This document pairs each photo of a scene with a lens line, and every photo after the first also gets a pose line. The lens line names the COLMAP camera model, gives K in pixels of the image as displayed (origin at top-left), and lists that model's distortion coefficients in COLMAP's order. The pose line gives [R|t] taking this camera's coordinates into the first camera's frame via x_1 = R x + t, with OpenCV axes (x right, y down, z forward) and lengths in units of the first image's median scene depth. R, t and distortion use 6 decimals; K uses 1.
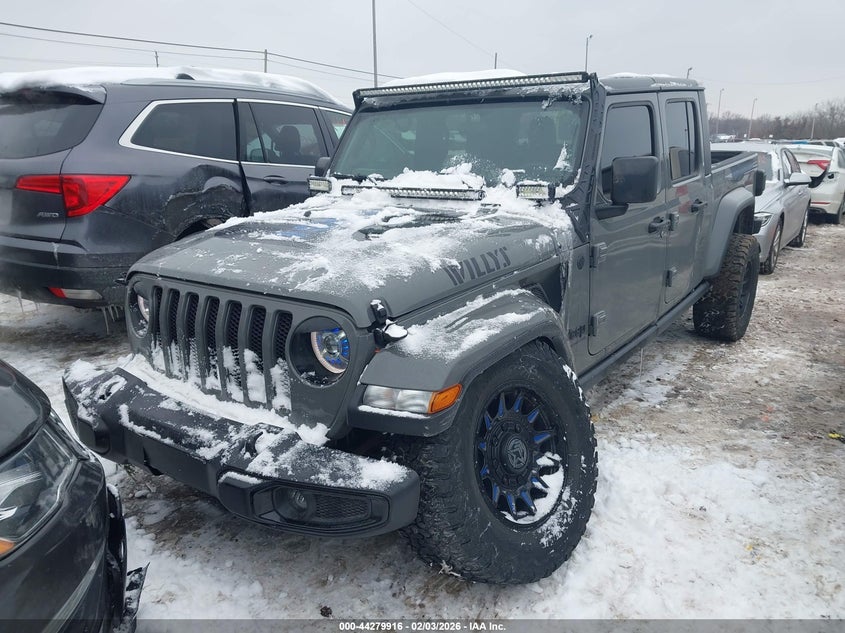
lens RADIAL K [[610.5, 0, 421.6], [0, 610.5, 316.3], [0, 0, 1]] dist [-0.000707, -0.003643]
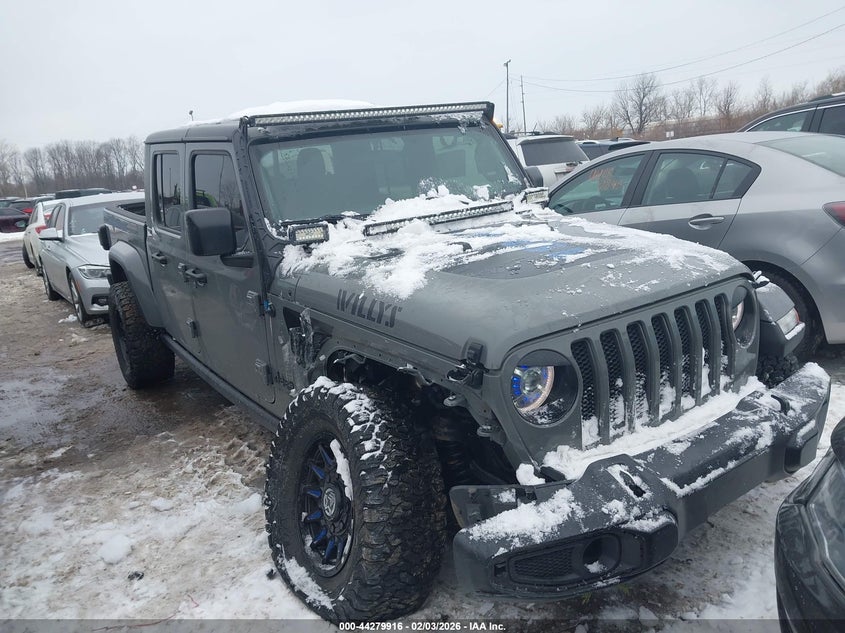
lens RADIAL K [[610.5, 0, 421.7], [0, 610.5, 316.9], [0, 0, 1]] dist [-0.000707, -0.003643]
pose [[0.409769, -0.261457, 0.873916, -0.943668], [0.340024, 0.932776, 0.119633, -0.188806], [-0.846447, 0.248130, 0.471124, 0.635123]]
